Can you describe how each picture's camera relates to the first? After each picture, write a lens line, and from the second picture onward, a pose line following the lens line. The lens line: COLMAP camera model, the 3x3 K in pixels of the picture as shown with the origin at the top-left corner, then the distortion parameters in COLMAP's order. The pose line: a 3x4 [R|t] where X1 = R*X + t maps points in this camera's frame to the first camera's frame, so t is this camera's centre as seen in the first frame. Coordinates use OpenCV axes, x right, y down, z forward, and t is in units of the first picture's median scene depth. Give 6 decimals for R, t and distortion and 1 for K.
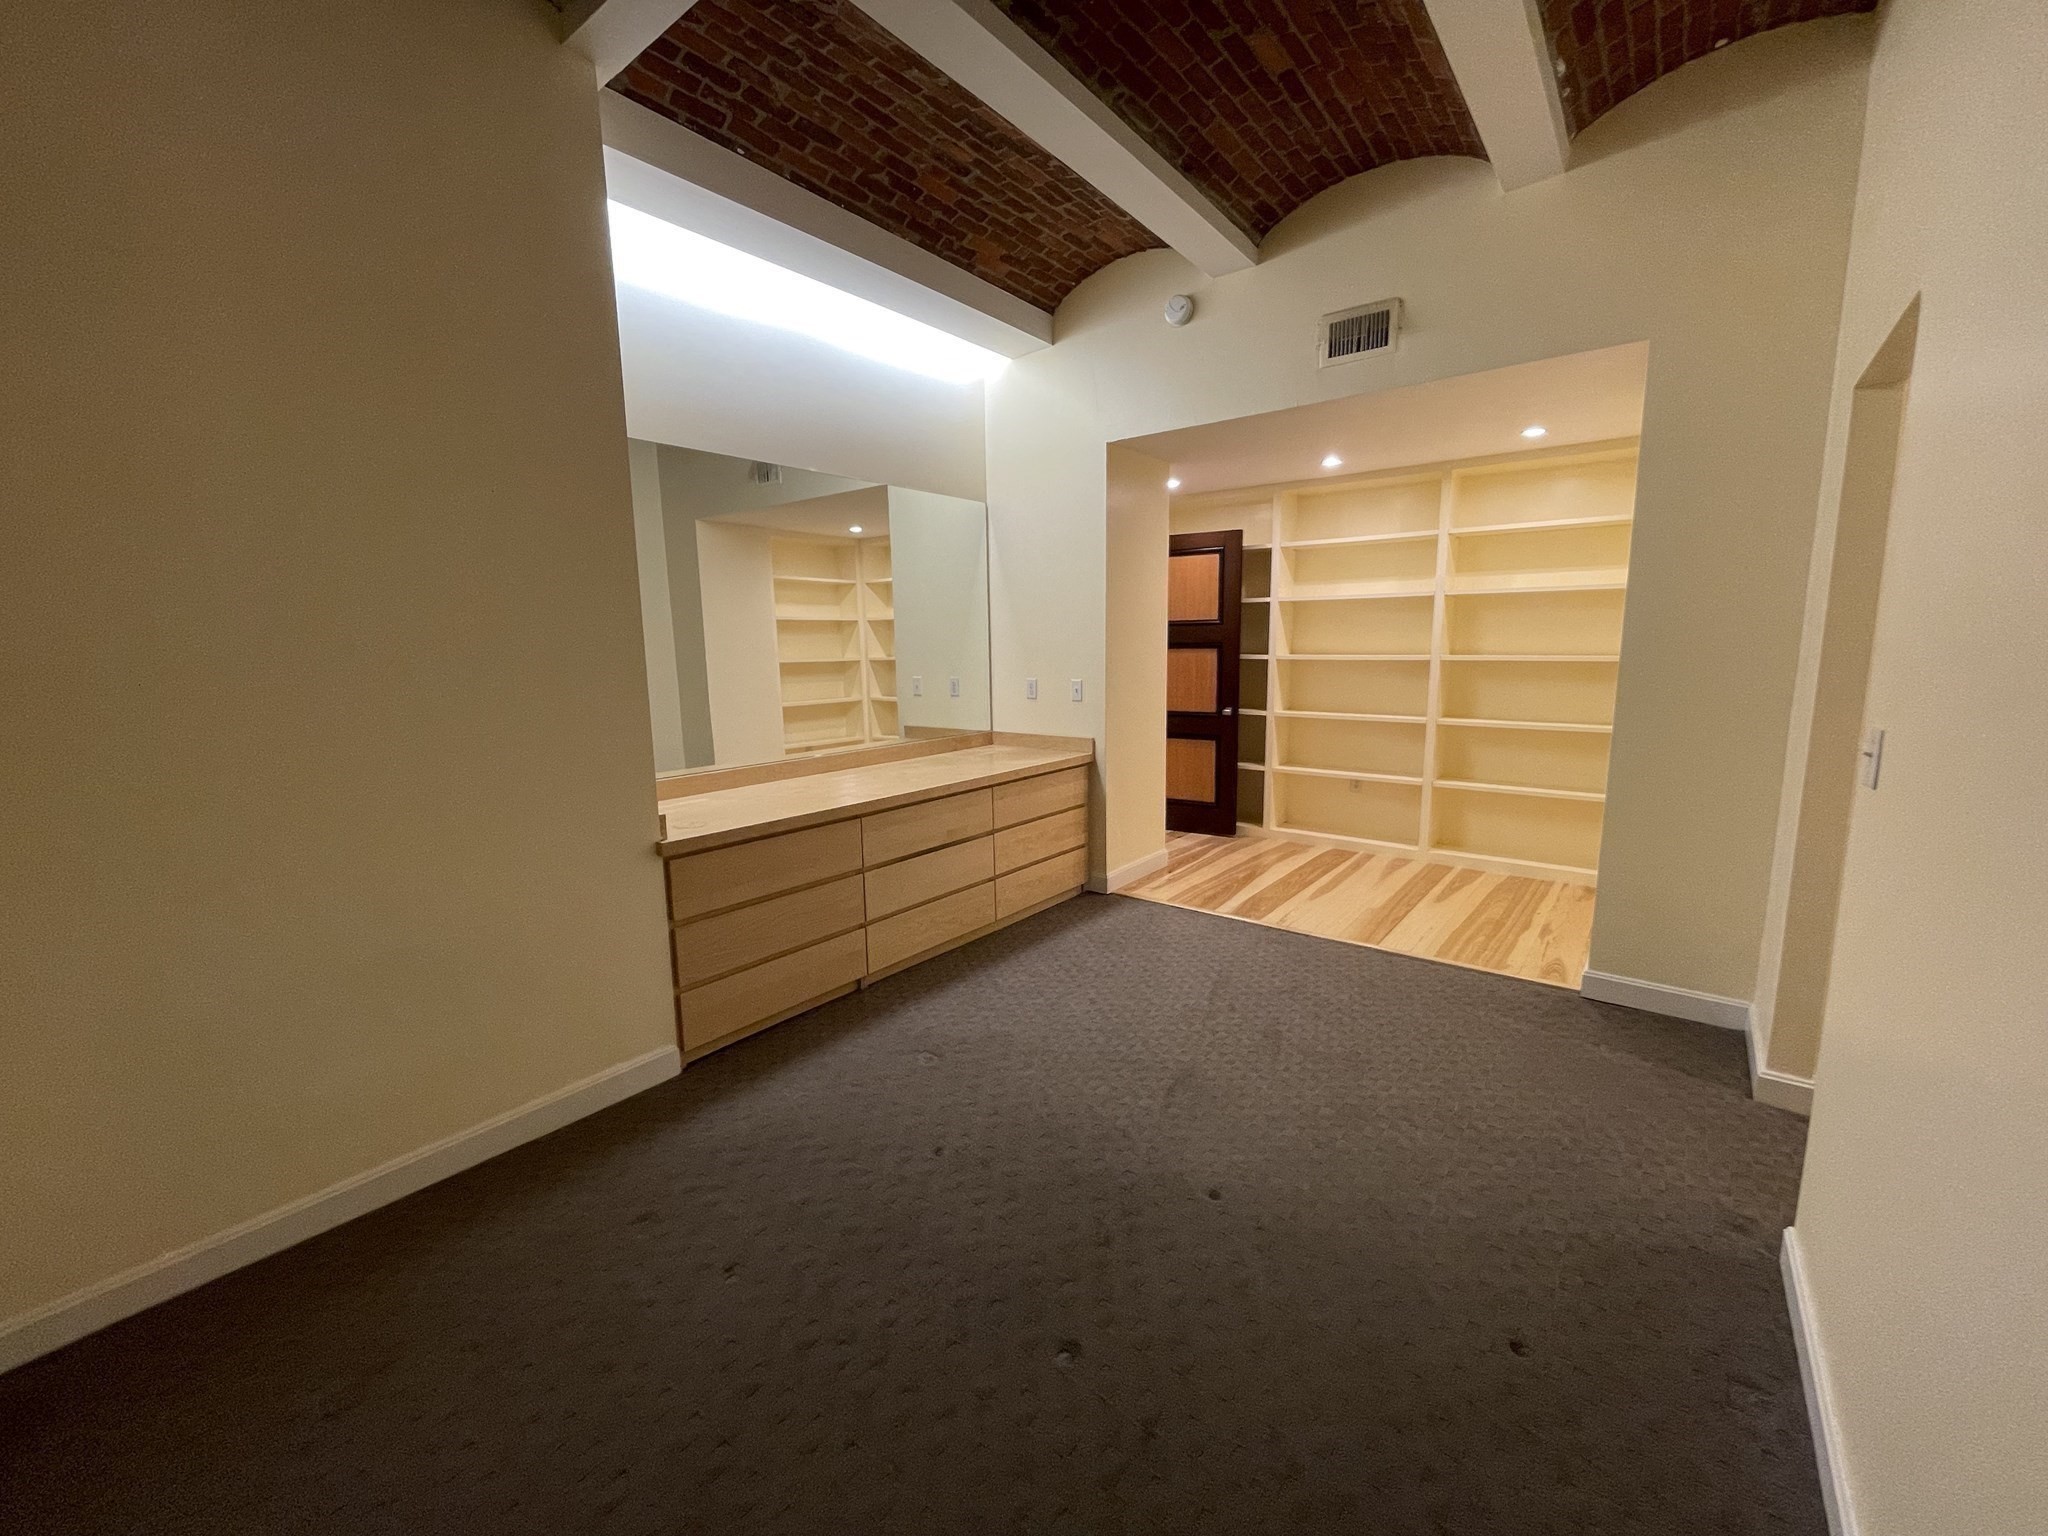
lens RADIAL K [[826.0, 0, 1024.0], [0, 826.0, 768.0], [0, 0, 1]] dist [-0.000929, -0.000048]
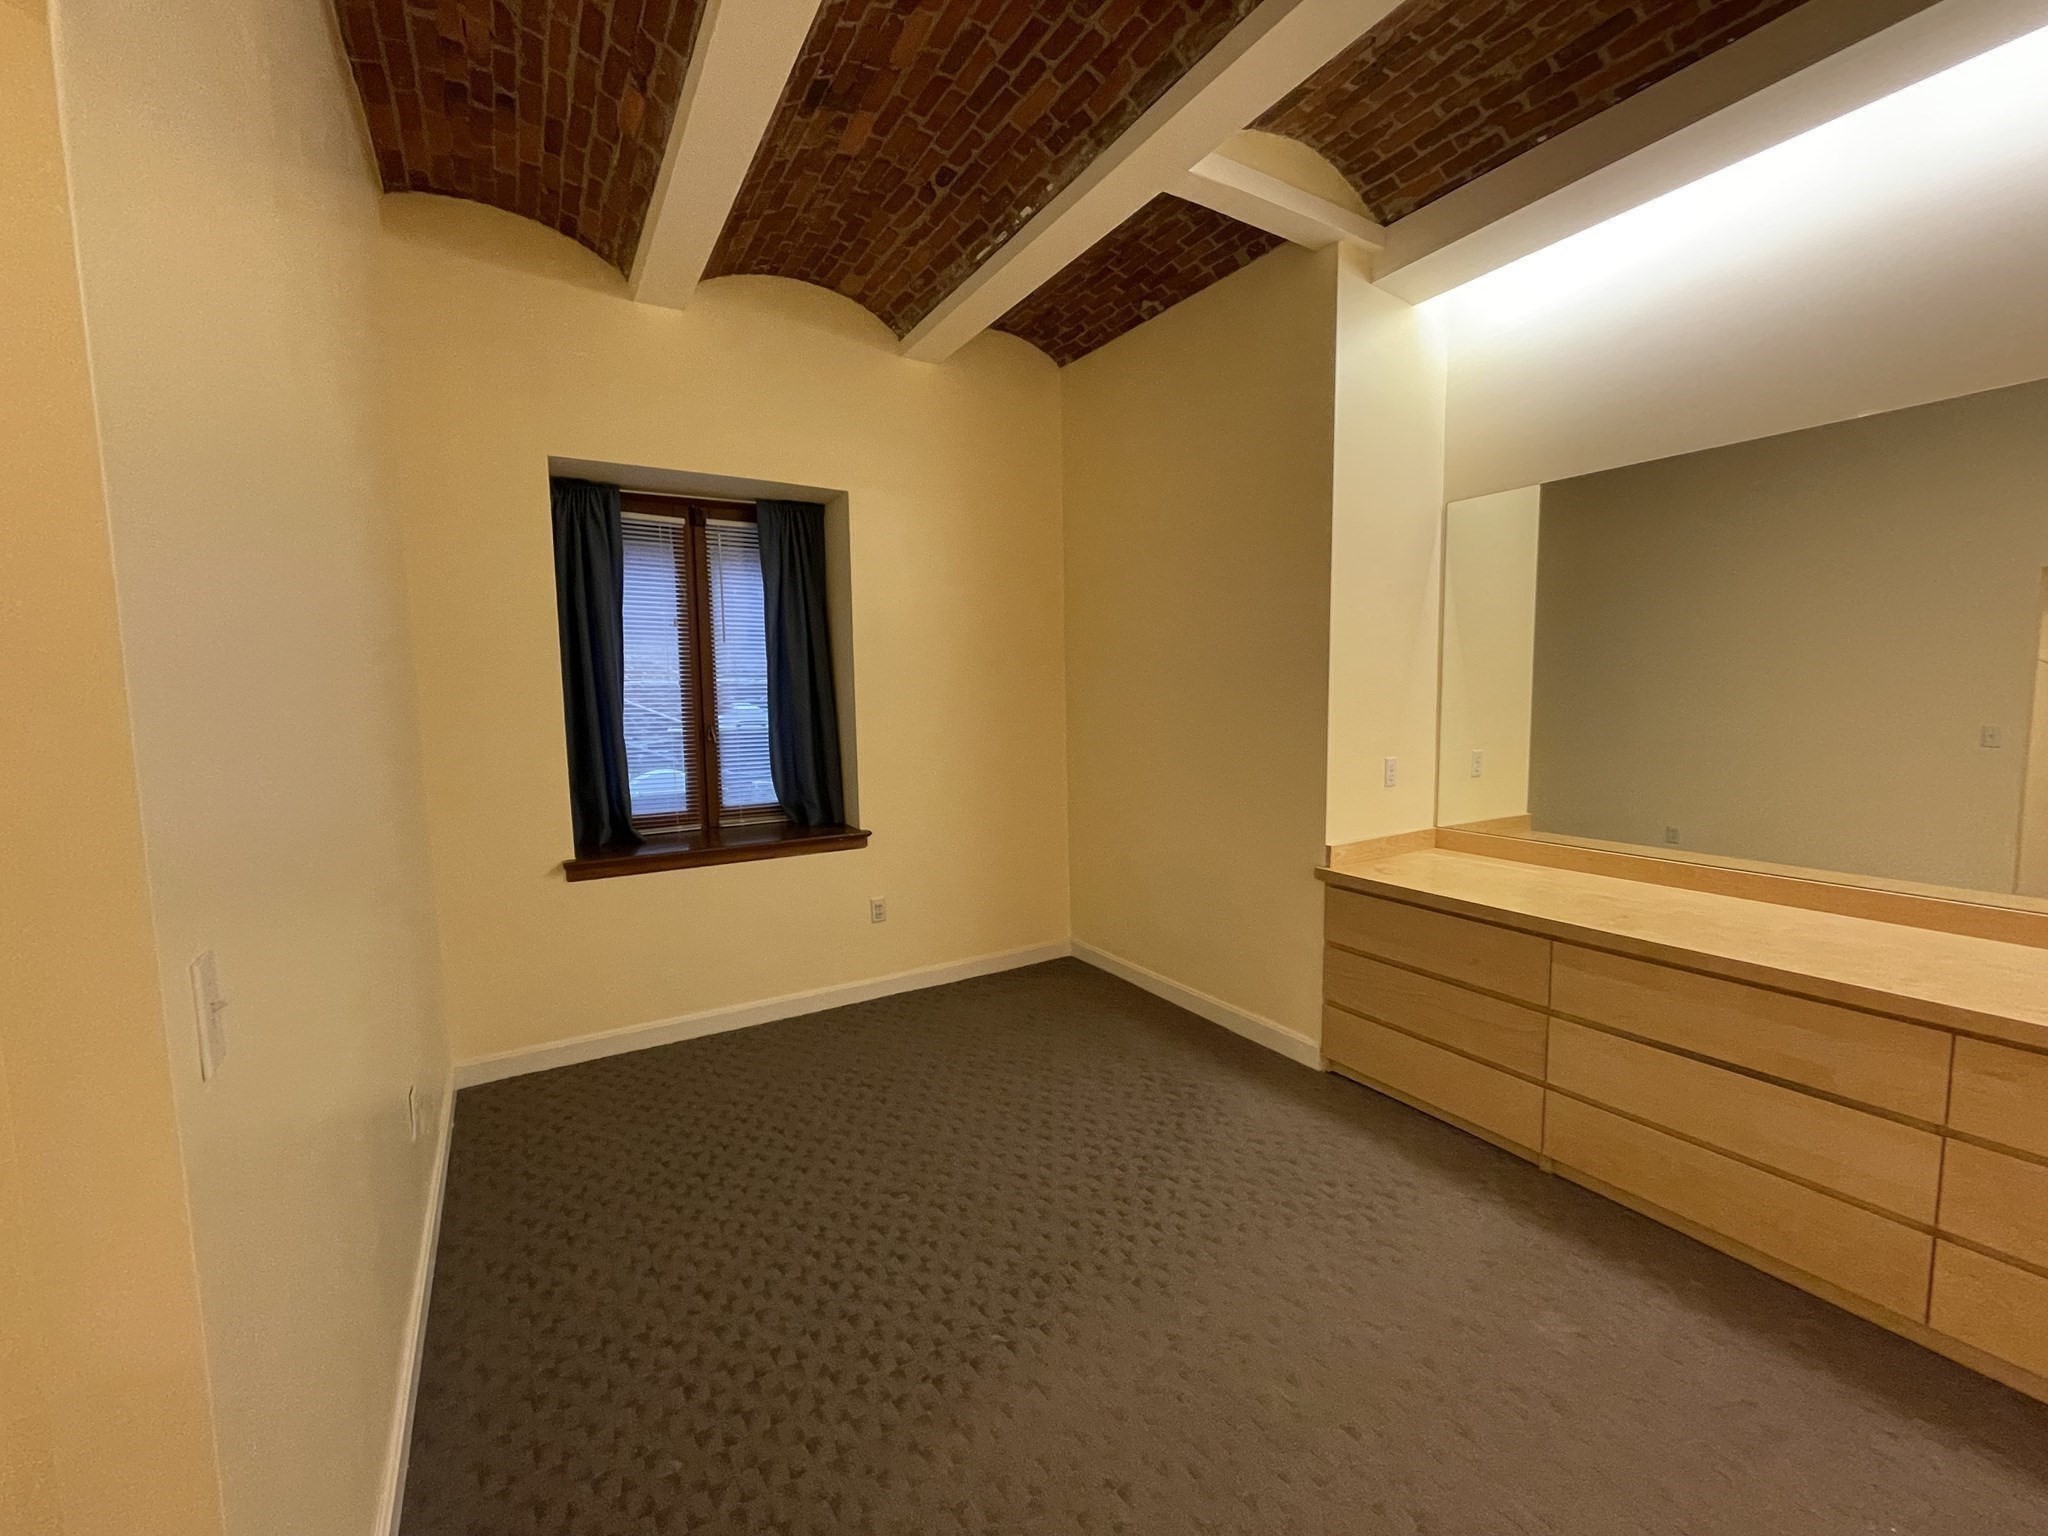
lens RADIAL K [[826.0, 0, 1024.0], [0, 826.0, 768.0], [0, 0, 1]] dist [-0.000929, -0.000048]
pose [[-0.351233, 0.113012, -0.929443, 0.756785], [-0.119436, 0.979171, 0.164193, -0.185010], [0.928639, 0.168679, -0.330419, 0.929778]]
